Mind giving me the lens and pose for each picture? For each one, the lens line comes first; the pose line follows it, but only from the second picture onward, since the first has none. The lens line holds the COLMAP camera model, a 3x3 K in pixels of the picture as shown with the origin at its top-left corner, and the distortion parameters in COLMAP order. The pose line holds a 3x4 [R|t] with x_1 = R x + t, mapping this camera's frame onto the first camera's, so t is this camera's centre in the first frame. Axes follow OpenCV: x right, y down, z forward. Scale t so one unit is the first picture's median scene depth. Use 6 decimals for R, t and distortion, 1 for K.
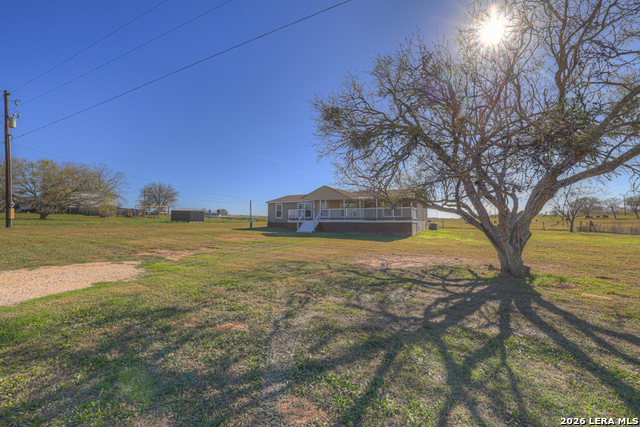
lens RADIAL K [[272.0, 0, 320.0], [0, 272.0, 213.5], [0, 0, 1]] dist [-0.057190, 0.018567]
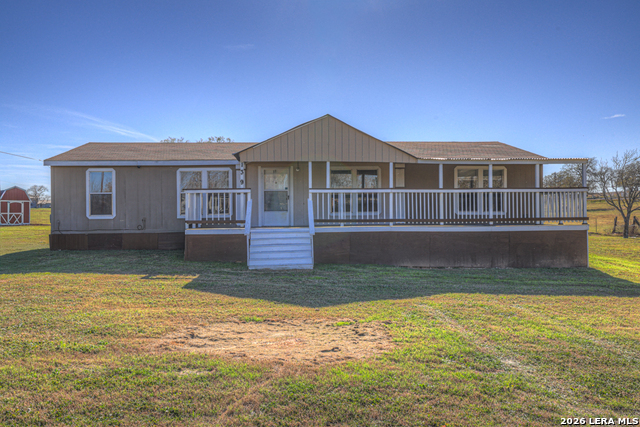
lens RADIAL K [[589.7, 0, 320.0], [0, 589.7, 213.5], [0, 0, 1]] dist [0.015490, 0.009399]
pose [[0.824644, 0.002705, 0.565646, -0.370413], [-0.010363, 0.999893, 0.010327, 0.002480], [-0.565557, -0.014377, 0.824584, 0.418105]]
